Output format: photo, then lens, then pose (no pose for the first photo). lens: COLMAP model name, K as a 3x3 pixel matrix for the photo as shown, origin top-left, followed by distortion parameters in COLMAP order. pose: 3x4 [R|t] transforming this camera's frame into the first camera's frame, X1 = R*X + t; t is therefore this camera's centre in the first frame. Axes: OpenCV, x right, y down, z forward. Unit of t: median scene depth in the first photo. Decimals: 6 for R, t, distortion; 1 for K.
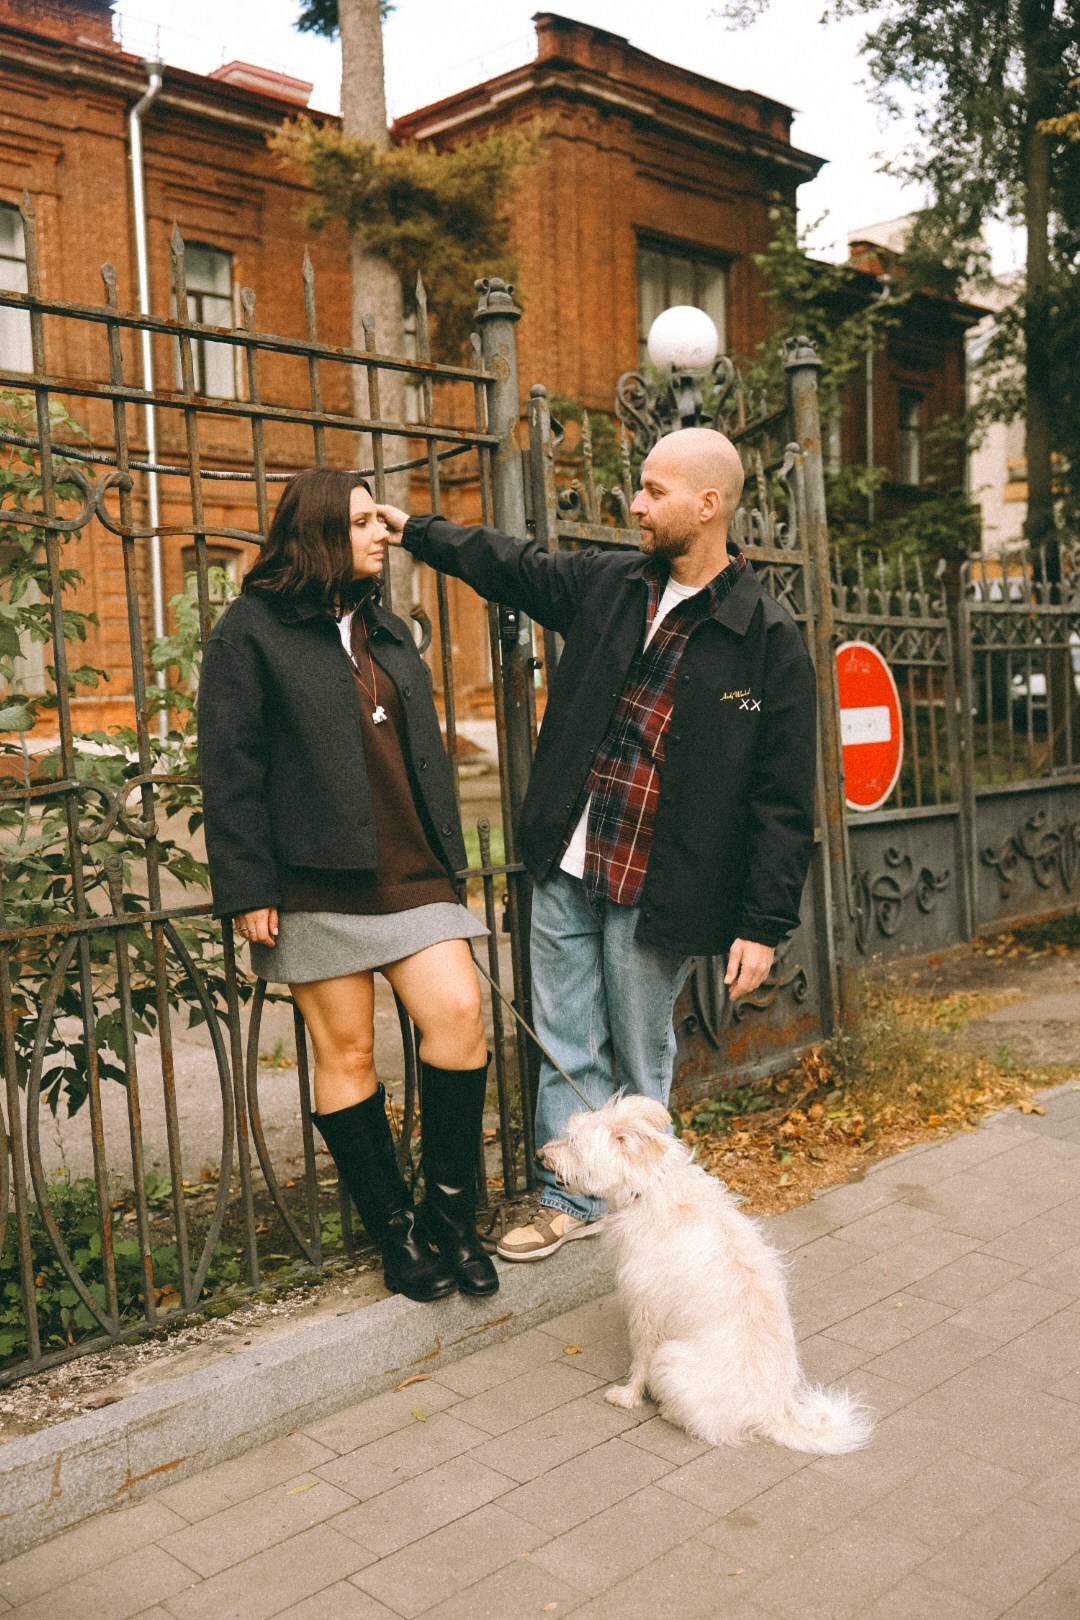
lens RADIAL K [[1561.2, 0, 540.0], [0, 1561.2, 810.0], [0, 0, 1]] dist [0.002689, 0.023106]
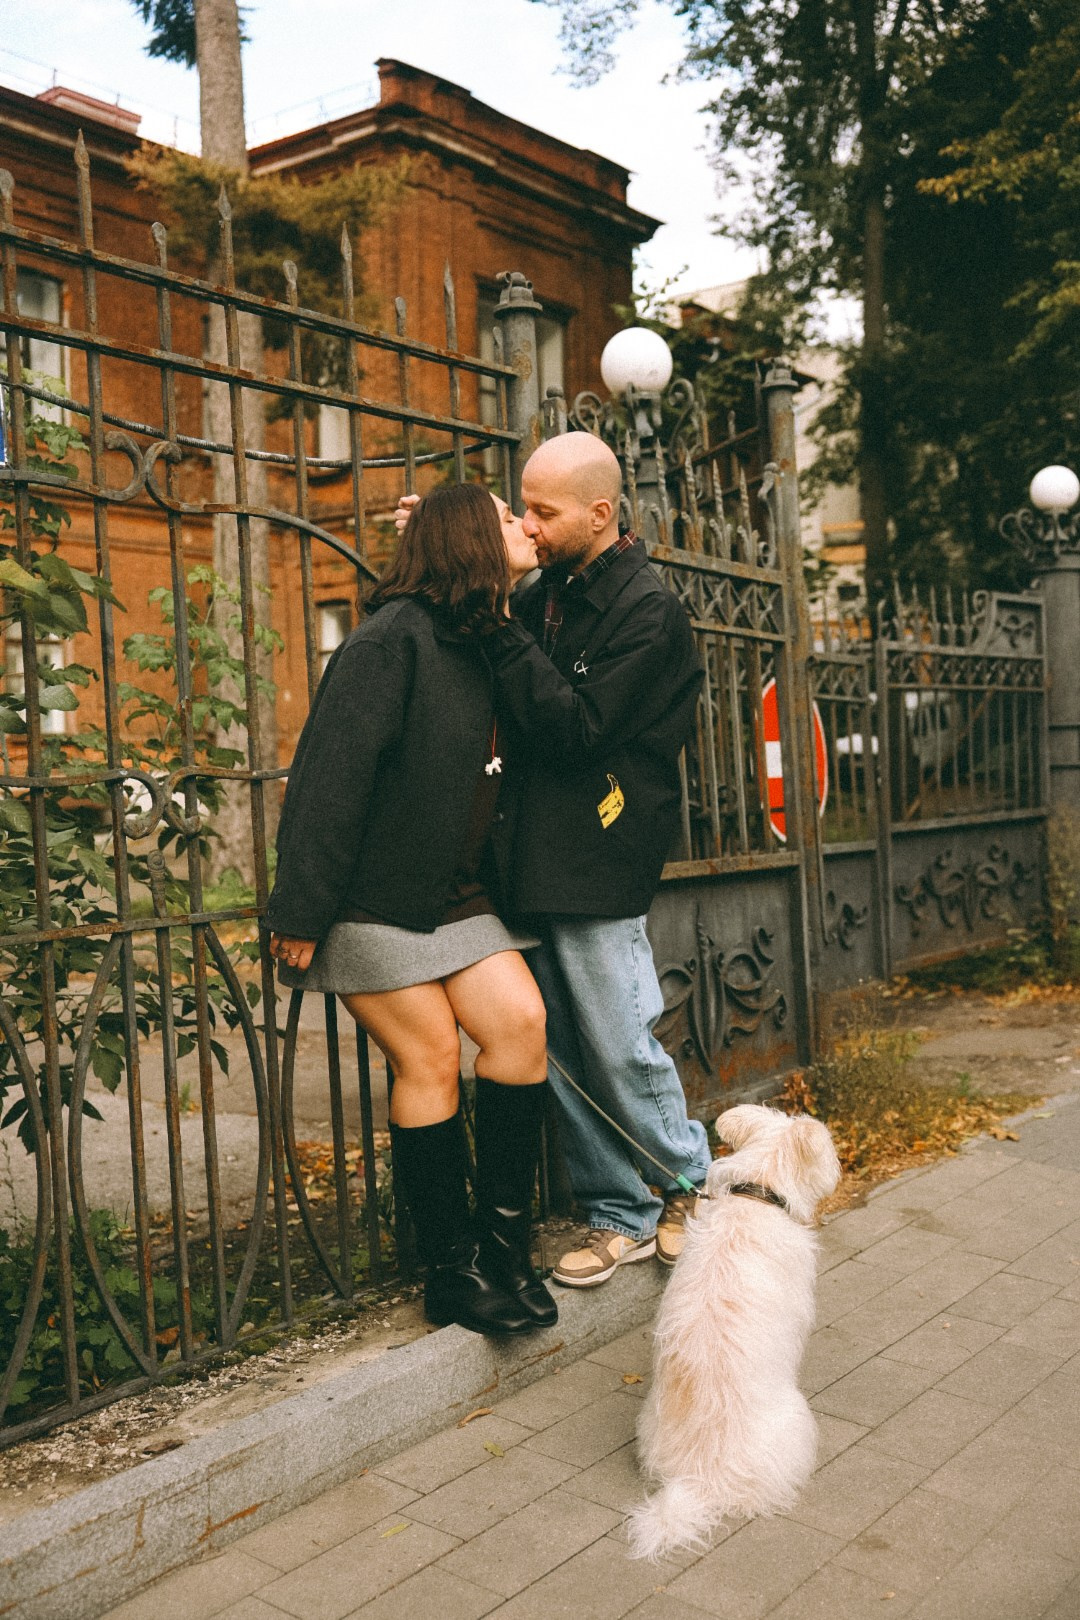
lens RADIAL K [[1585.6, 0, 540.0], [0, 1585.6, 810.0], [0, 0, 1]] dist [0.007368, 0.024403]
pose [[0.993055, 0.011584, 0.117082, -0.100301], [-0.007362, 0.999309, -0.036432, 0.023374], [-0.117423, 0.035317, 0.992454, 0.024055]]
